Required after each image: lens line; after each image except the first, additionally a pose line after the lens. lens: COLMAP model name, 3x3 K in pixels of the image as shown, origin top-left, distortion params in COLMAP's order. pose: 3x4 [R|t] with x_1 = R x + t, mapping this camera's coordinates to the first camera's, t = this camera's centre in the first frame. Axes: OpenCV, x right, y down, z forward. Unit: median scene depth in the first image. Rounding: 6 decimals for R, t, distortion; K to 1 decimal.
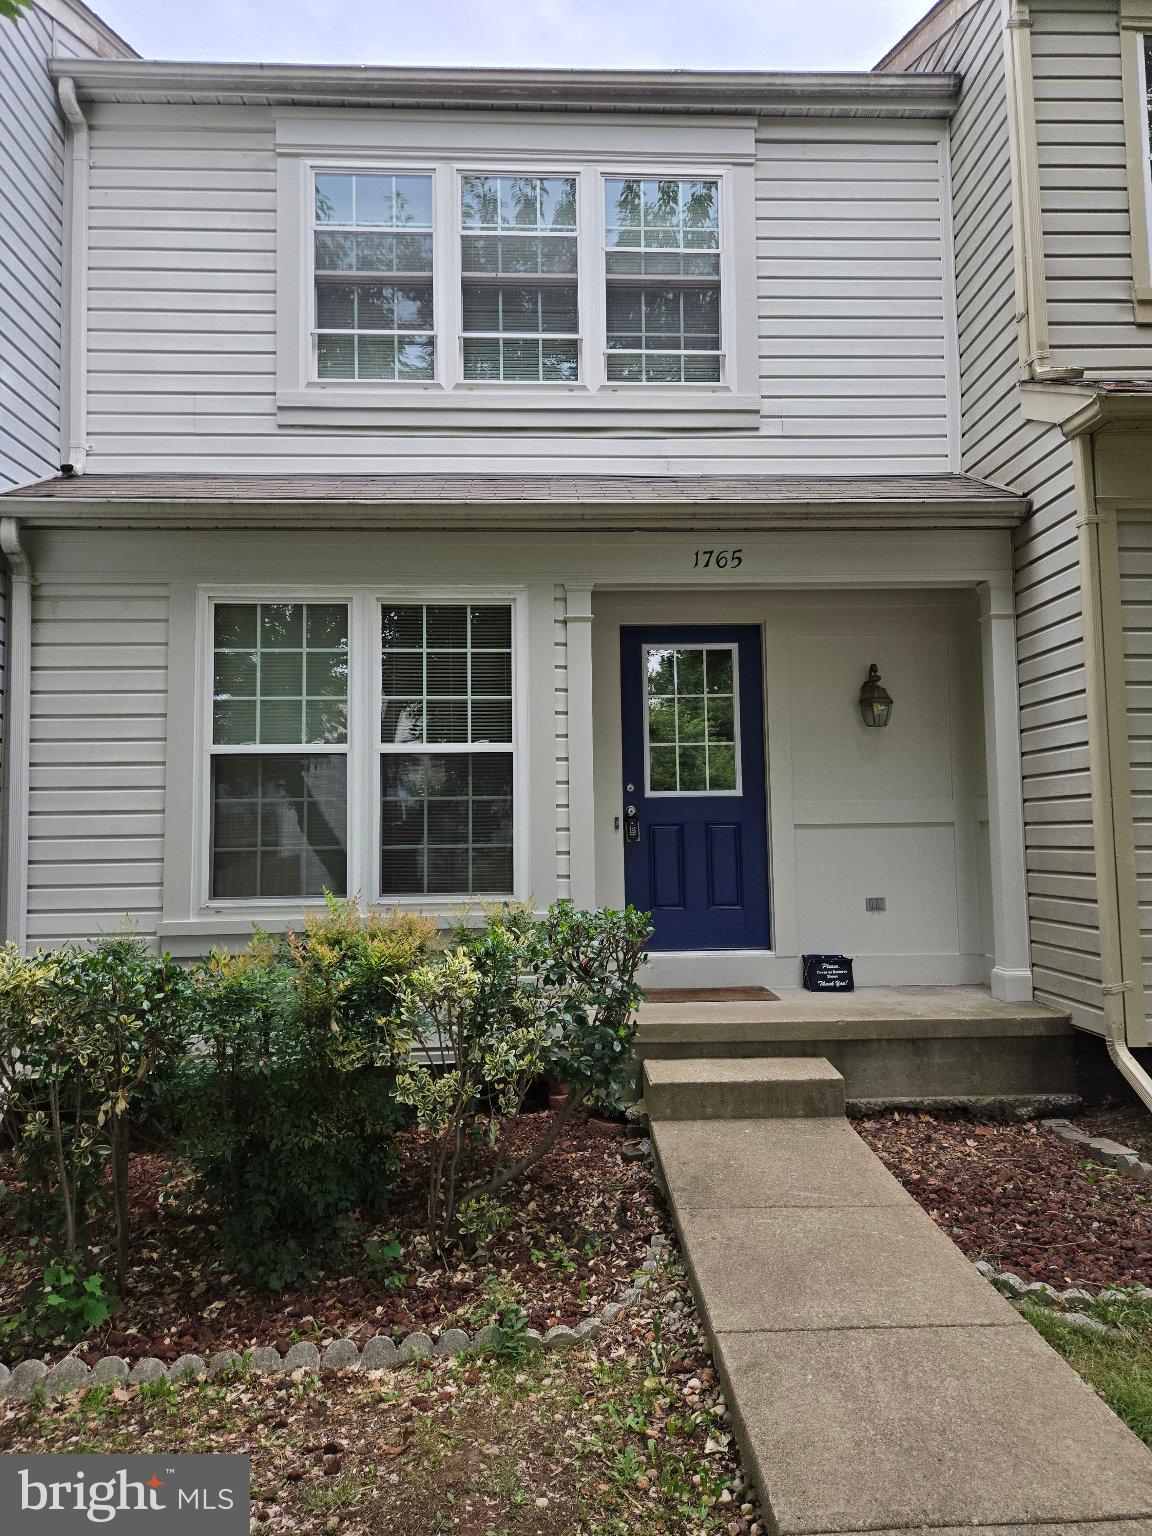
lens RADIAL K [[1041.8, 0, 588.0], [0, 1041.8, 754.8], [0, 0, 1]] dist [0.040538, -0.029240]
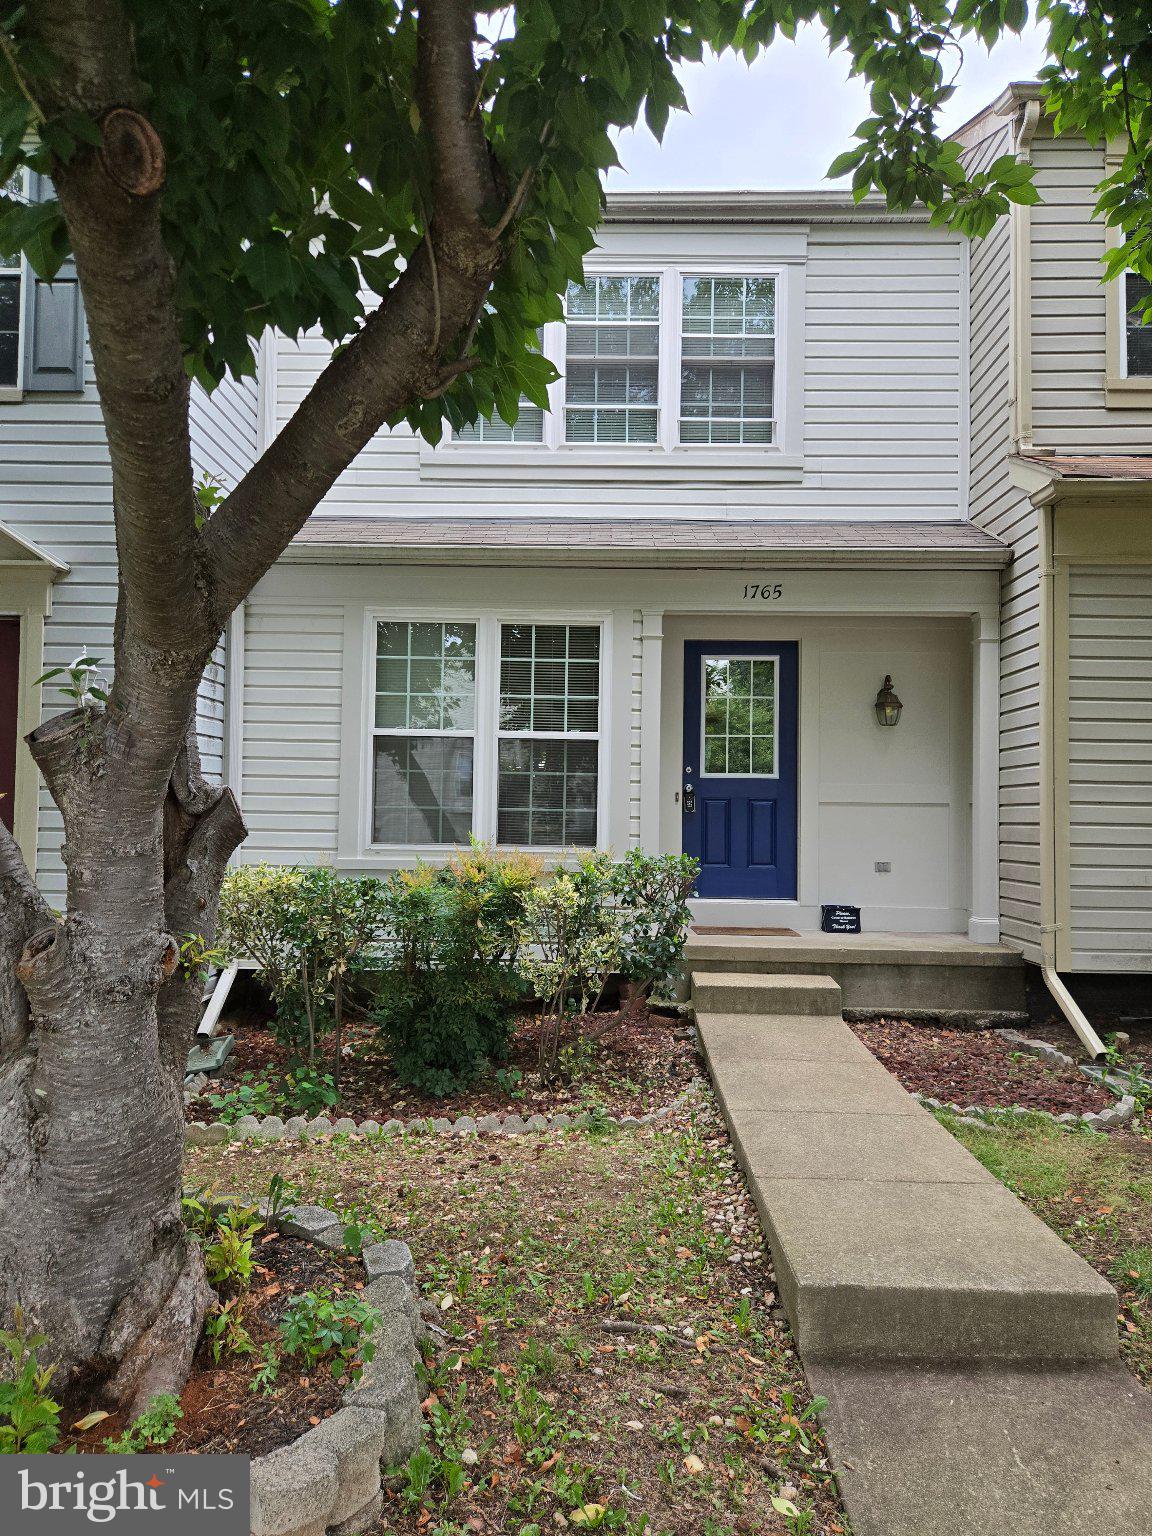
lens RADIAL K [[1041.8, 0, 579.8], [0, 1041.8, 775.6], [0, 0, 1]] dist [0.040538, -0.029240]
pose [[0.997274, 0.027147, -0.068608, -0.004980], [-0.024654, 0.999014, 0.036930, -0.004806], [0.069543, -0.035138, 0.996960, -0.305274]]
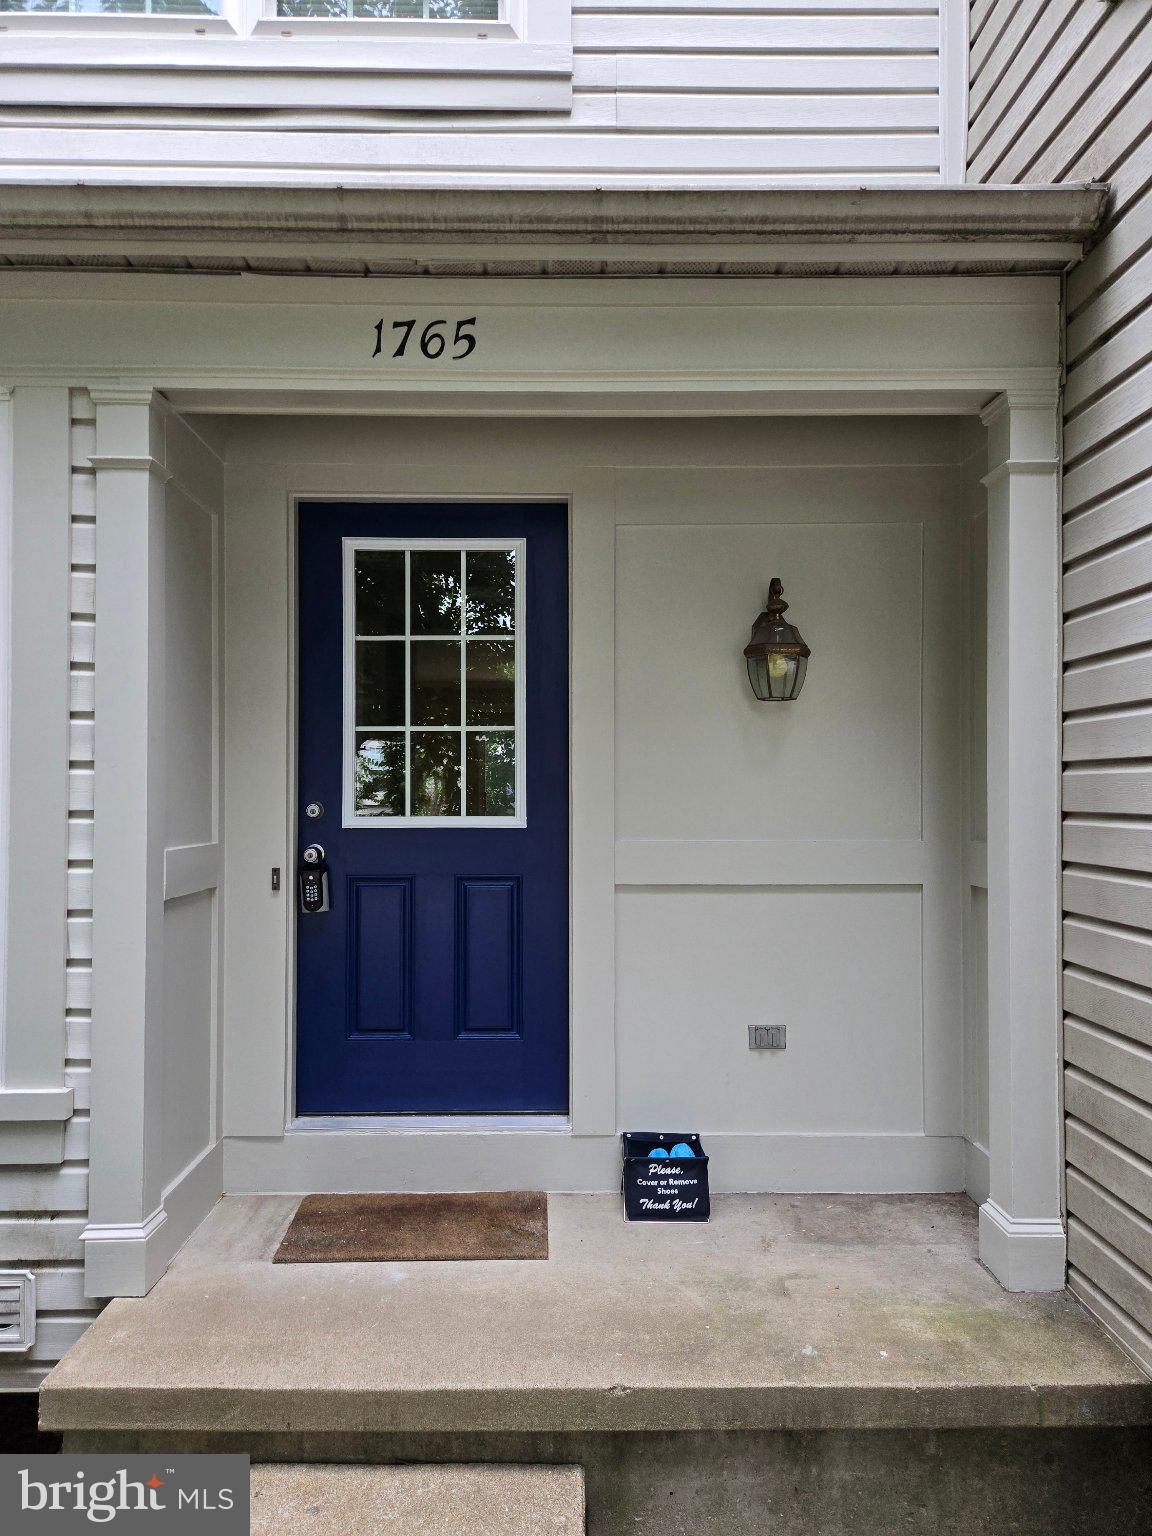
lens RADIAL K [[1041.8, 0, 572.1], [0, 1041.8, 782.5], [0, 0, 1]] dist [0.040538, -0.029240]
pose [[0.999445, 0.013495, -0.030441, 0.213438], [-0.011354, 0.997522, 0.069434, -0.023550], [0.031303, -0.069050, 0.997122, 0.535440]]
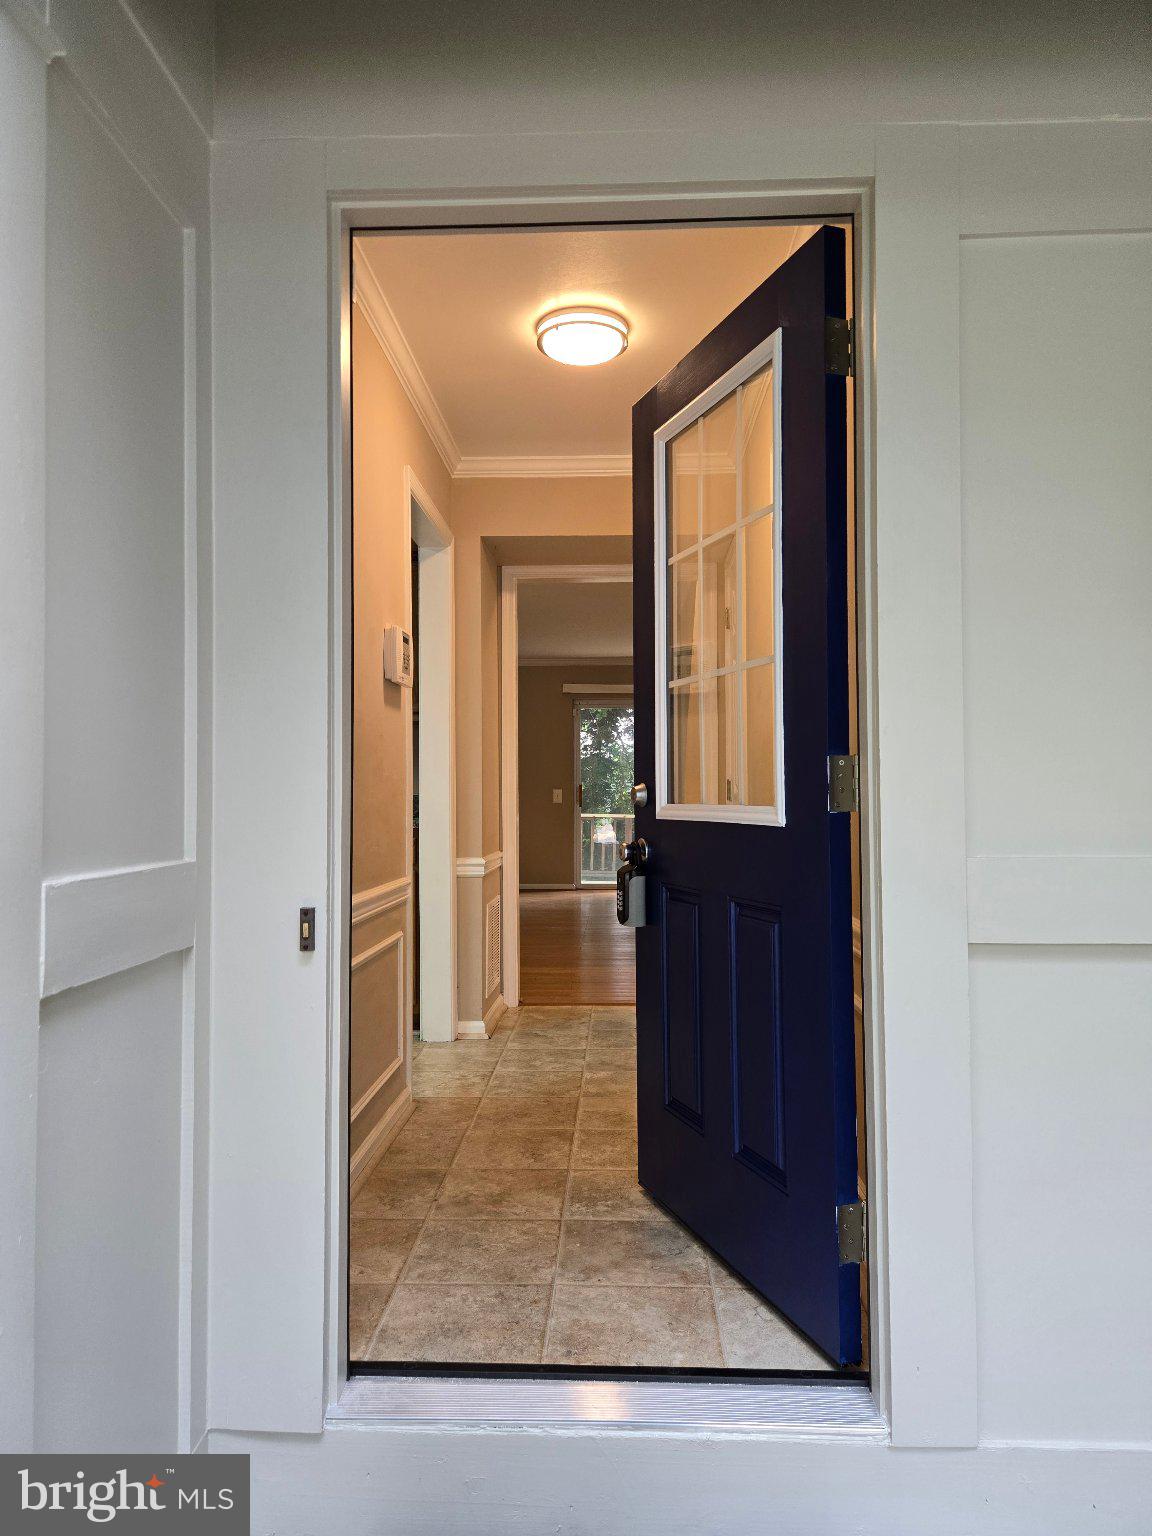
lens RADIAL K [[1041.8, 0, 579.0], [0, 1041.8, 769.0], [0, 0, 1]] dist [0.040538, -0.029240]
pose [[0.995265, 0.008536, -0.096821, 0.137461], [-0.002625, 0.998133, 0.061014, 0.007861], [0.097161, -0.060470, 0.993430, 0.820600]]
